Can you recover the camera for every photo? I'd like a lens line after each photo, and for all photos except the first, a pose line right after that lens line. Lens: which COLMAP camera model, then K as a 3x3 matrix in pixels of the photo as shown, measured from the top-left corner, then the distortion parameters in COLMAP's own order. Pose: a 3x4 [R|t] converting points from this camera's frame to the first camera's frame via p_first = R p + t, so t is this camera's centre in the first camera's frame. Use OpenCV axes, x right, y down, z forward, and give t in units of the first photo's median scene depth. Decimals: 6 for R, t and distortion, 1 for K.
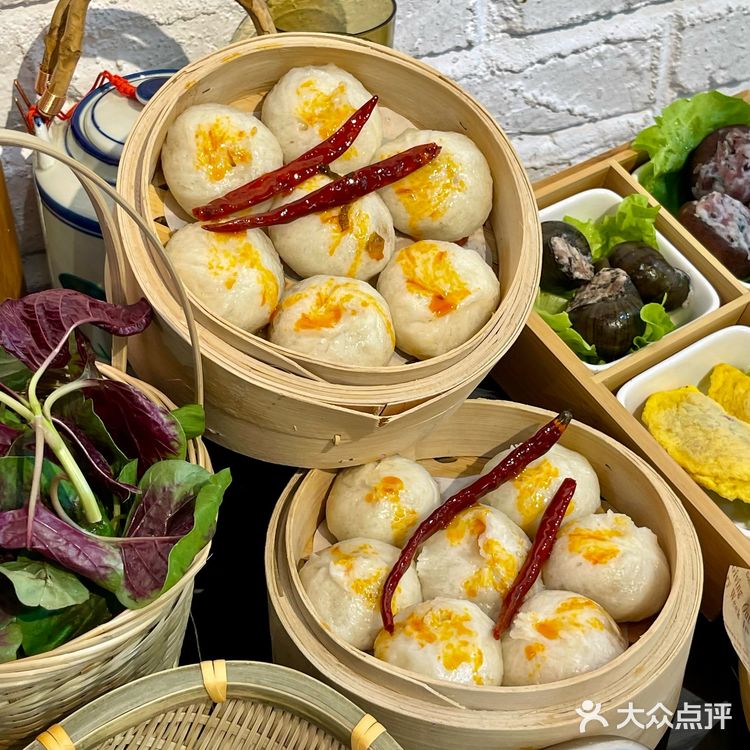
lens RADIAL K [[1306.0, 0, 374.1], [0, 1306.0, 375.5], [0, 0, 1]] dist [0.205590, 0.000000]
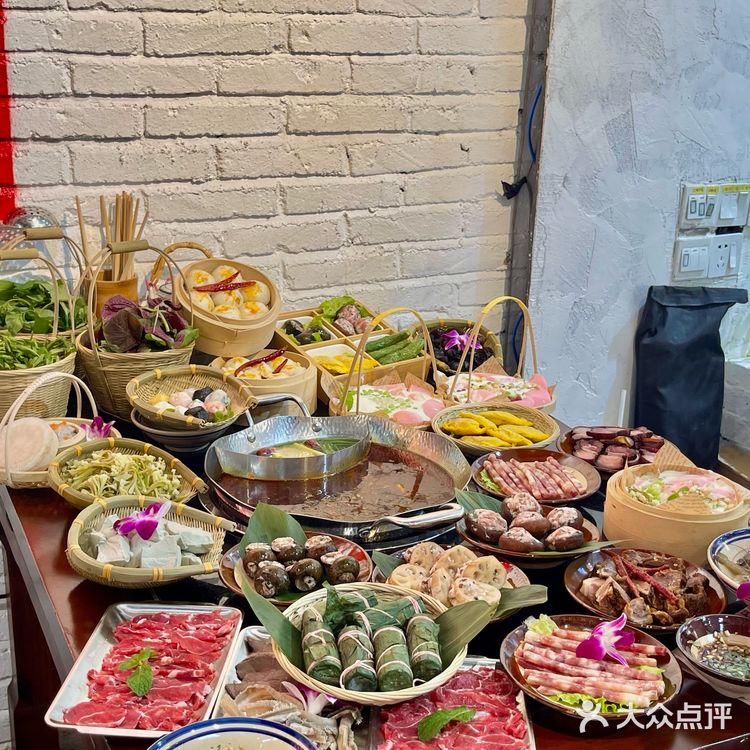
lens RADIAL K [[1241.2, 0, 377.7], [0, 1241.2, 379.2], [0, 0, 1]] dist [0.067098, 0.000000]
pose [[0.998767, 0.022115, 0.044456, 0.232642], [-0.002485, 0.916482, -0.400069, 1.444221], [-0.049591, 0.399465, 0.915406, -2.114665]]
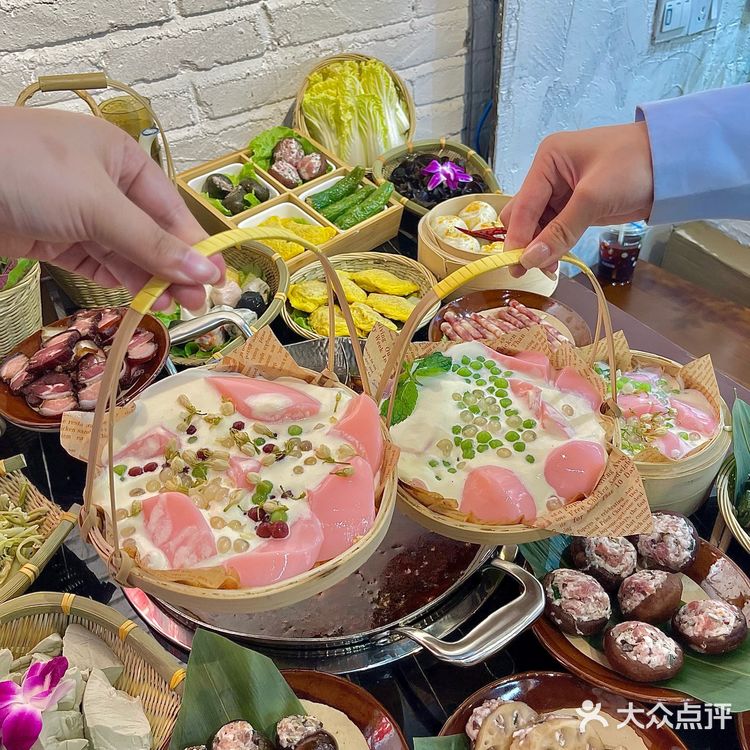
lens RADIAL K [[783.6, 0, 374.4], [0, 783.6, 398.9], [0, 0, 1]] dist [0.001865, 0.000000]
pose [[0.988983, -0.121124, 0.085101, 0.279812], [0.123960, 0.991868, -0.028852, 0.449106], [-0.080914, 0.039083, 0.995954, -0.626645]]
